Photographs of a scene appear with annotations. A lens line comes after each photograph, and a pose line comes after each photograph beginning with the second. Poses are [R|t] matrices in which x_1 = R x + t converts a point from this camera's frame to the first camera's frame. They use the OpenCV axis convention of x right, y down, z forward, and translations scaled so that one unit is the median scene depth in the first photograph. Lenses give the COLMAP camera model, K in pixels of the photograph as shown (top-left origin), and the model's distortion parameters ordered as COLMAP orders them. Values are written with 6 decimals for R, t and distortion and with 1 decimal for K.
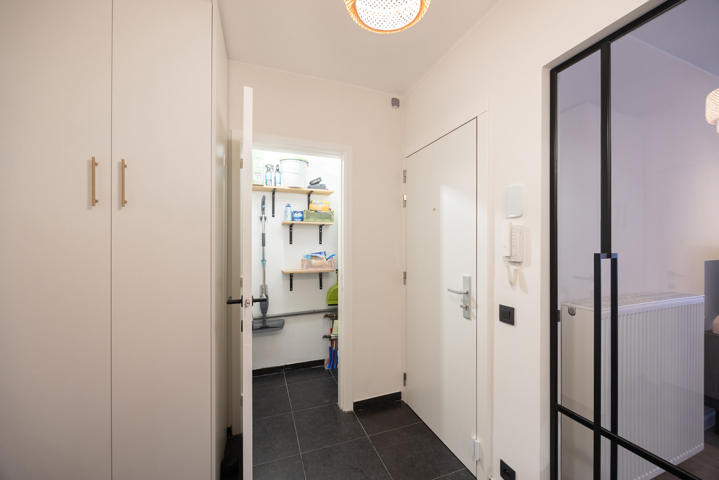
lens RADIAL K [[279.8, 0, 361.0], [0, 279.8, 247.7], [0, 0, 1]] dist [-0.000143, -0.000033]
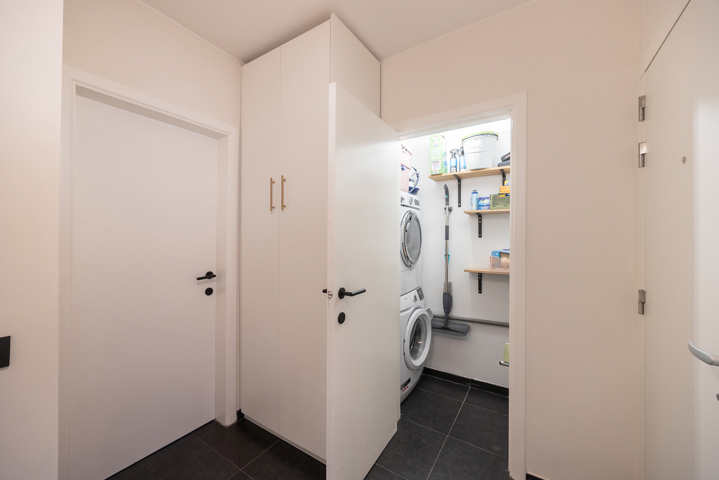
lens RADIAL K [[281.6, 0, 359.5], [0, 281.6, 240.0], [0, 0, 1]] dist [0.000264, -0.000022]
pose [[0.596759, 0.007424, -0.802386, 0.219900], [-0.012354, 0.999924, 0.000064, -0.001283], [0.802326, 0.009875, 0.596805, 0.216778]]
